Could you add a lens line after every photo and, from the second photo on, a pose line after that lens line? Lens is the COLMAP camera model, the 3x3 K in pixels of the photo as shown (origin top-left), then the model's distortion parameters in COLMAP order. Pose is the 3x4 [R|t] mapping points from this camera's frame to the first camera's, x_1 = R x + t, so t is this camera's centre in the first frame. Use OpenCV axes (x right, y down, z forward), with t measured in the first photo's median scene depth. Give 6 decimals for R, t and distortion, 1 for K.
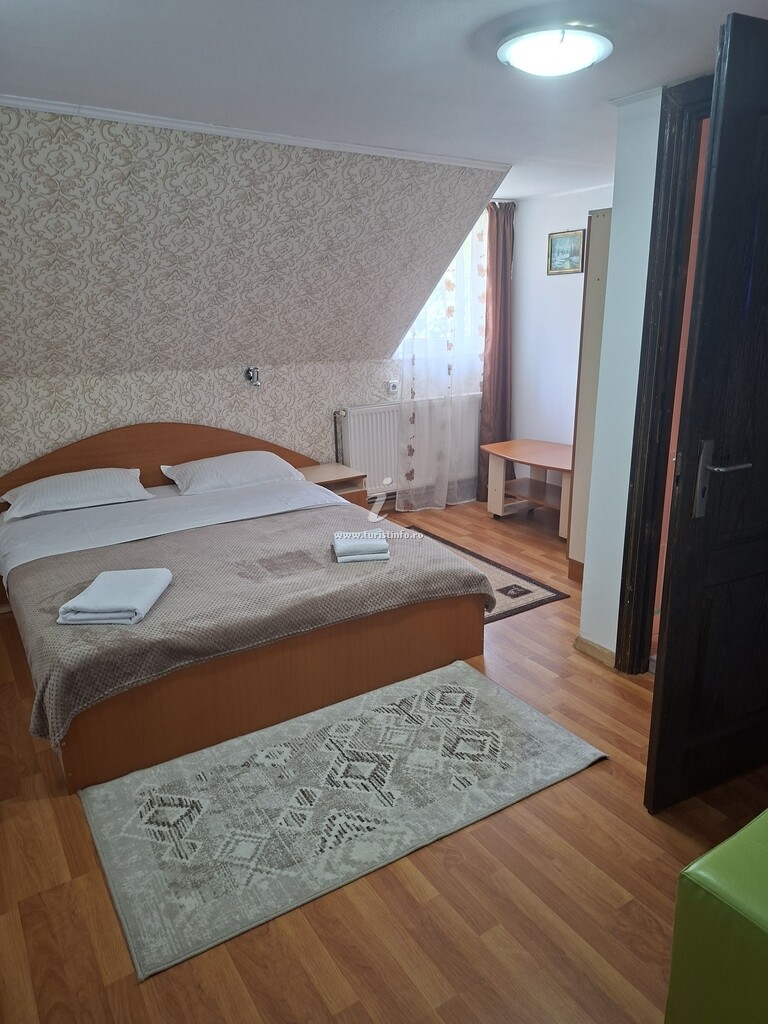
lens RADIAL K [[713.3, 0, 369.3], [0, 713.3, 525.9], [0, 0, 1]] dist [0.073862, -0.091753]
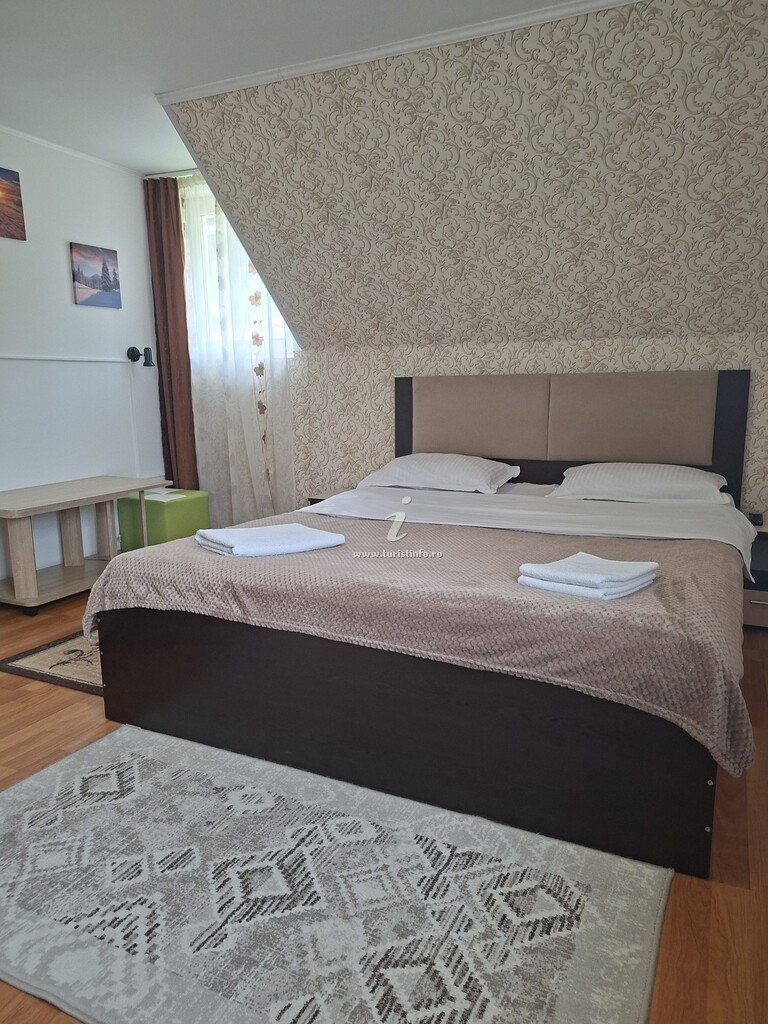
lens RADIAL K [[713.3, 0, 369.3], [0, 713.3, 525.9], [0, 0, 1]] dist [0.073862, -0.091753]
pose [[0.516621, 0.167710, -0.839628, 0.483552], [-0.251332, 0.967134, 0.038535, -0.001952], [0.818495, 0.191118, 0.541793, 0.656620]]
